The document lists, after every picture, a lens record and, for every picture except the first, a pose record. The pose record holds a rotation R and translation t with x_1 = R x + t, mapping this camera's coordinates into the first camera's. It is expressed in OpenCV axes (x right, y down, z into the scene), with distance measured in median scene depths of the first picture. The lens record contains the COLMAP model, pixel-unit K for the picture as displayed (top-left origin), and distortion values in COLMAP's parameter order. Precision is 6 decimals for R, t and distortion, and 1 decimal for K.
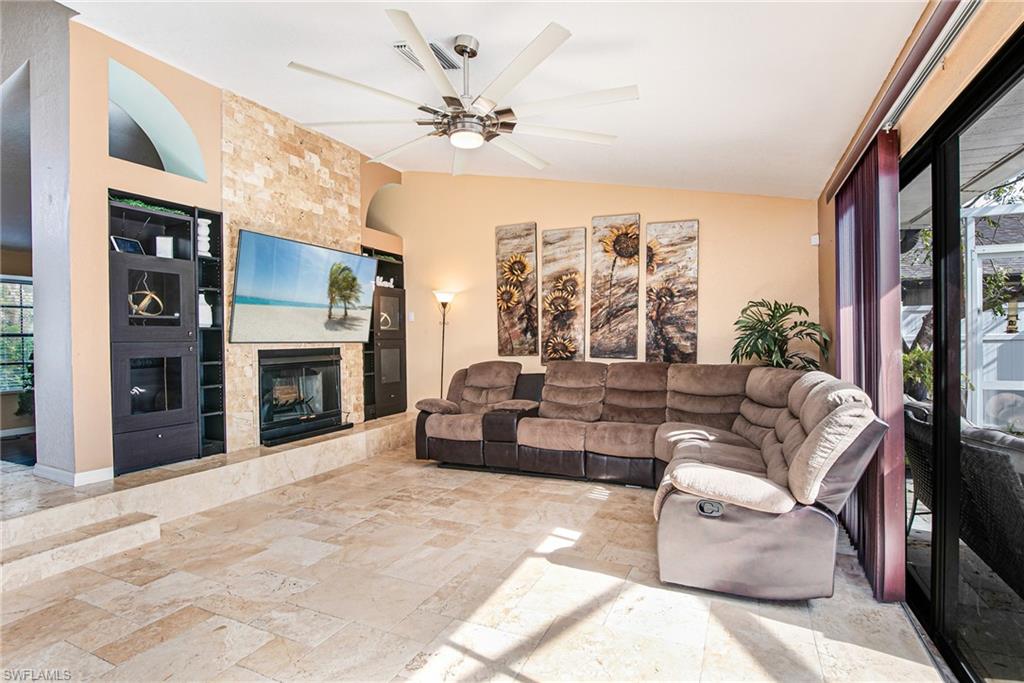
lens RADIAL K [[483.1, 0, 512.0], [0, 483.1, 341.5], [0, 0, 1]] dist [-0.026881, 0.001101]
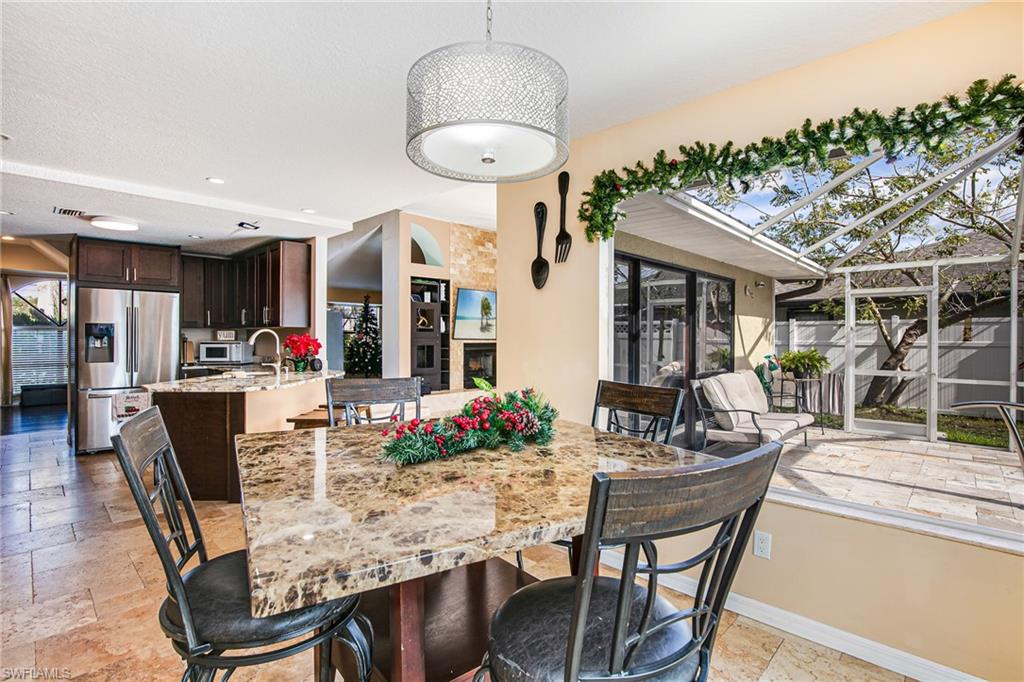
lens RADIAL K [[498.3, 0, 533.9], [0, 498.3, 342.2], [0, 0, 1]] dist [-0.028627, 0.000485]
pose [[0.955256, 0.021333, -0.295009, 0.352452], [-0.018885, 0.999760, 0.011144, -0.013547], [0.295176, -0.005074, 0.955429, -0.856315]]
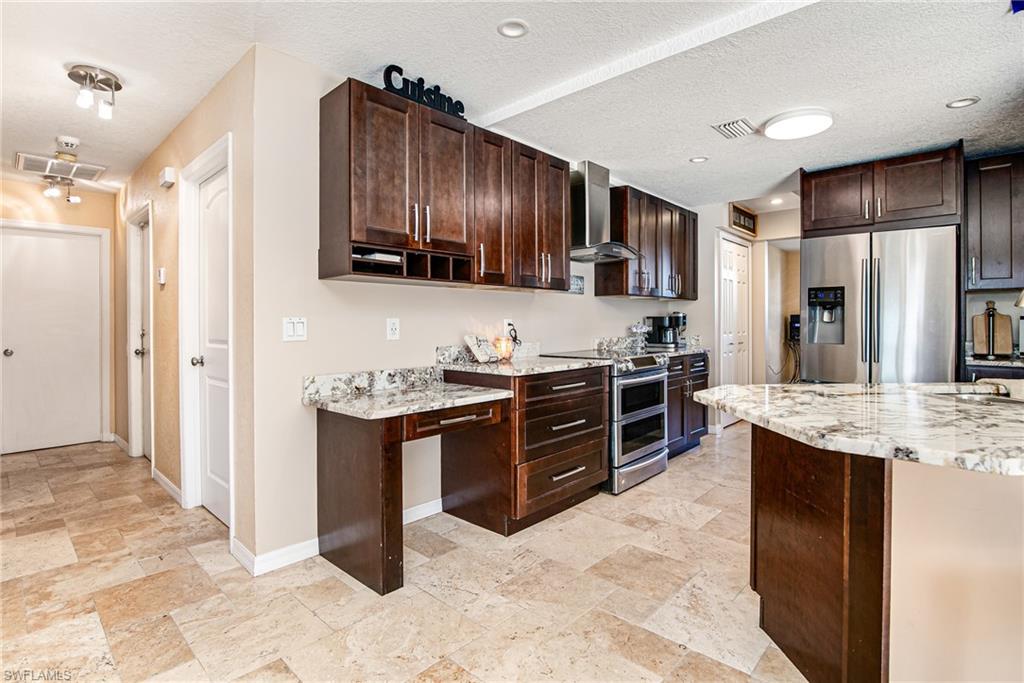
lens RADIAL K [[488.7, 0, 514.7], [0, 488.7, 321.0], [0, 0, 1]] dist [-0.029362, -0.000019]
pose [[-0.290566, 0.013835, -0.956755, -0.044292], [0.000596, 0.999898, 0.014278, 0.015903], [0.956855, 0.003579, -0.290544, -0.347157]]
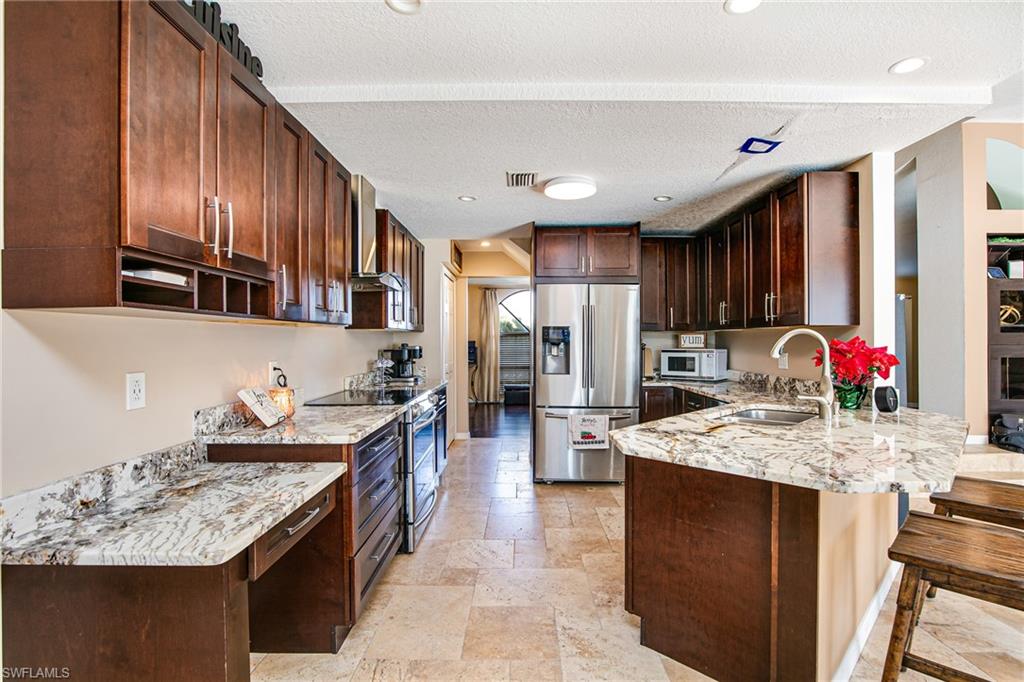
lens RADIAL K [[483.1, 0, 512.0], [0, 483.1, 341.0], [0, 0, 1]] dist [-0.026881, 0.001101]
pose [[0.425854, 0.014957, -0.904668, -0.130433], [-0.009064, 0.999884, 0.012264, -0.008962], [0.904747, 0.002977, 0.425940, -0.552887]]
